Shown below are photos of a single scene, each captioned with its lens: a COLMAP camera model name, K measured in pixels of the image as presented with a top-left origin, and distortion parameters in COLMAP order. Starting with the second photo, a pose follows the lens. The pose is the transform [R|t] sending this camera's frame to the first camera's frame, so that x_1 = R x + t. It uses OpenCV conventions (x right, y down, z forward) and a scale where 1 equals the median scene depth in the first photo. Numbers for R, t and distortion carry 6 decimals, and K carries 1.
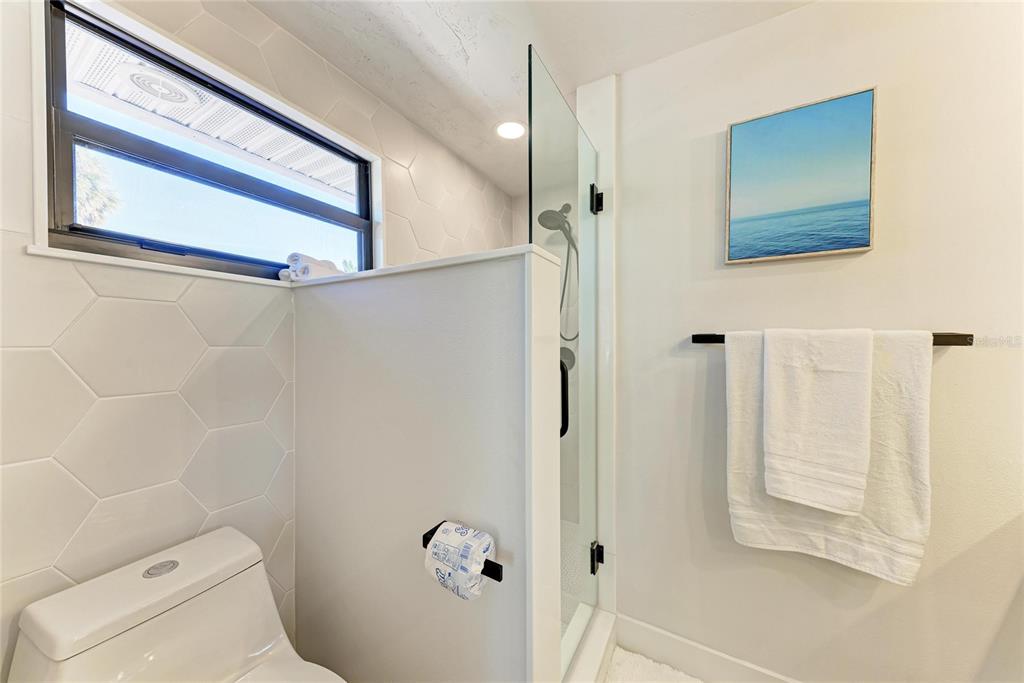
lens RADIAL K [[348.5, 0, 510.5], [0, 348.5, 343.9], [0, 0, 1]] dist [0.001173, -0.000010]
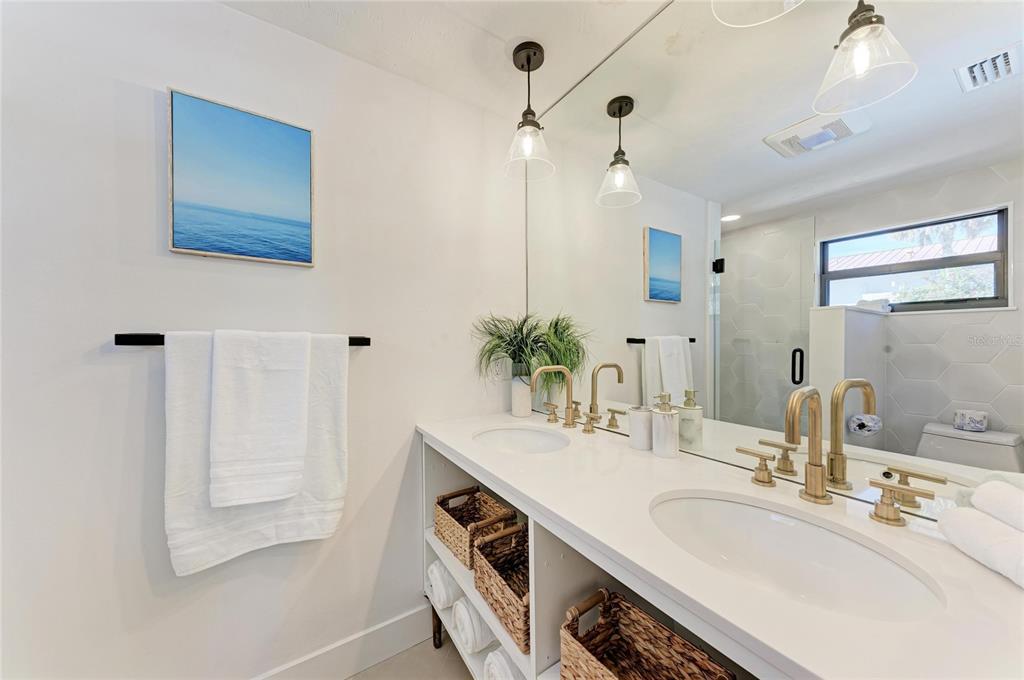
lens RADIAL K [[352.9, 0, 513.9], [0, 352.9, 343.7], [0, 0, 1]] dist [0.000831, -0.000248]
pose [[0.424899, -0.003511, 0.905234, 0.228739], [0.007067, 0.999975, 0.000562, -0.000281], [-0.905213, 0.006158, 0.424914, -0.132070]]
